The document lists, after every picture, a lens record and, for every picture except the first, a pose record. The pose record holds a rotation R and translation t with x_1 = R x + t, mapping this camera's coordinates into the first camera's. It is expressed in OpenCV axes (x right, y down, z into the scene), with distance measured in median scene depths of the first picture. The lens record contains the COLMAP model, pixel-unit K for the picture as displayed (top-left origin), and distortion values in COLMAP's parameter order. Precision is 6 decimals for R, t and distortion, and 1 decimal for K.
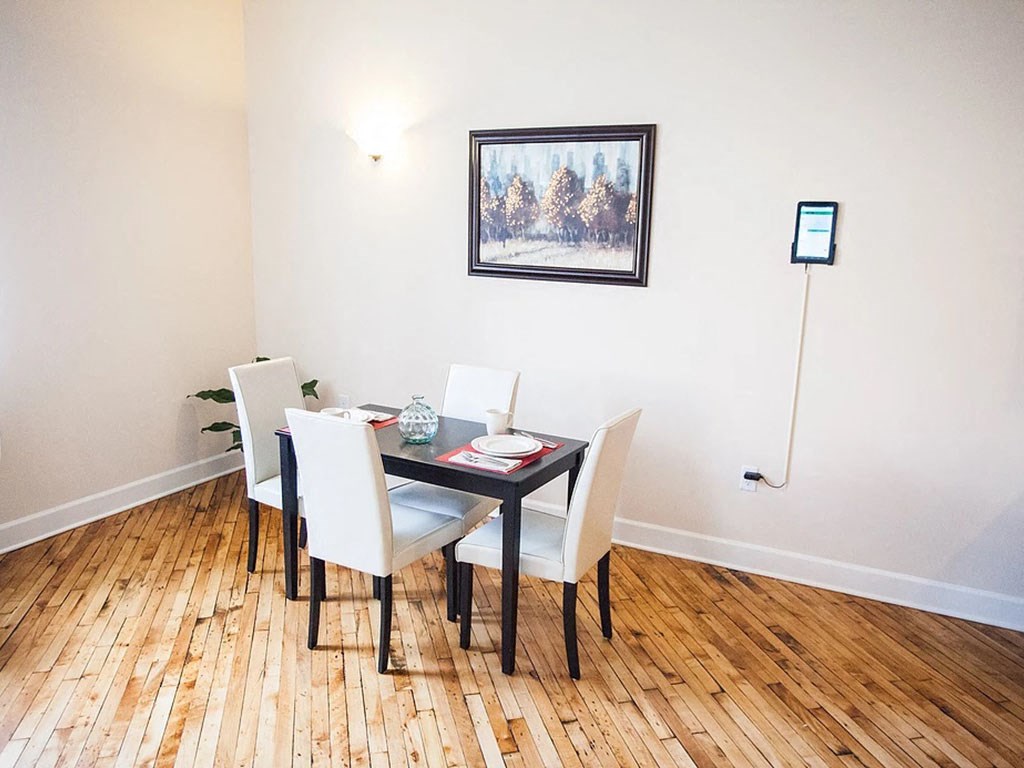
lens RADIAL K [[762.0, 0, 512.0], [0, 762.0, 384.0], [0, 0, 1]] dist [-0.035074, 0.002583]
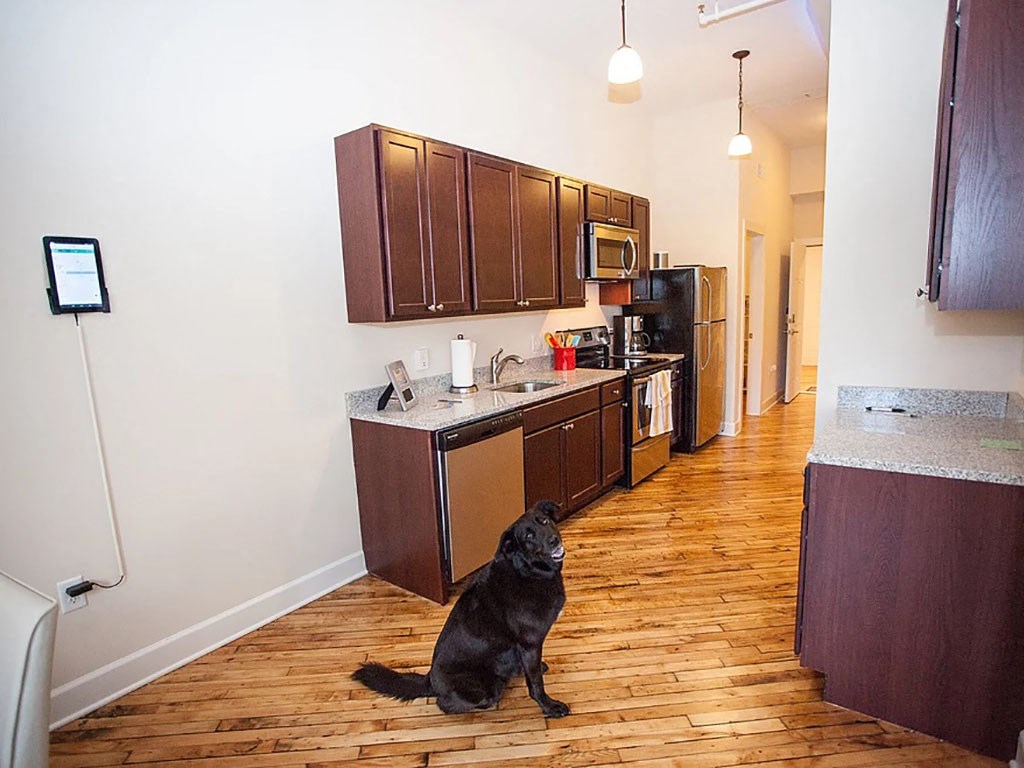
lens RADIAL K [[559.8, 0, 510.8], [0, 559.8, 392.4], [0, 0, 1]] dist [-0.065828, 0.030699]
pose [[0.164104, -0.192792, 0.967420, -0.118337], [0.240013, 0.959047, 0.150410, -0.053132], [-0.956798, 0.207511, 0.203656, 0.455193]]
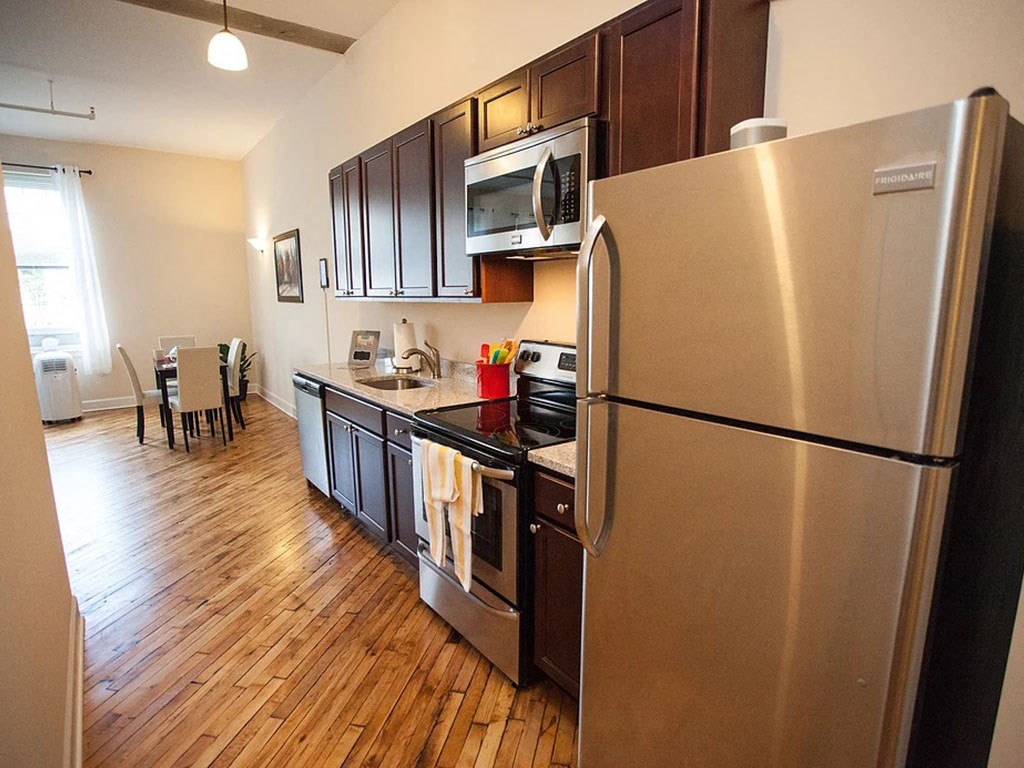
lens RADIAL K [[559.8, 0, 510.8], [0, 559.8, 392.4], [0, 0, 1]] dist [-0.065828, 0.030699]
pose [[0.899910, 0.046979, -0.433538, 1.545088], [-0.060763, 0.997990, -0.017985, 0.128536], [0.431822, 0.042528, 0.900956, -0.160753]]
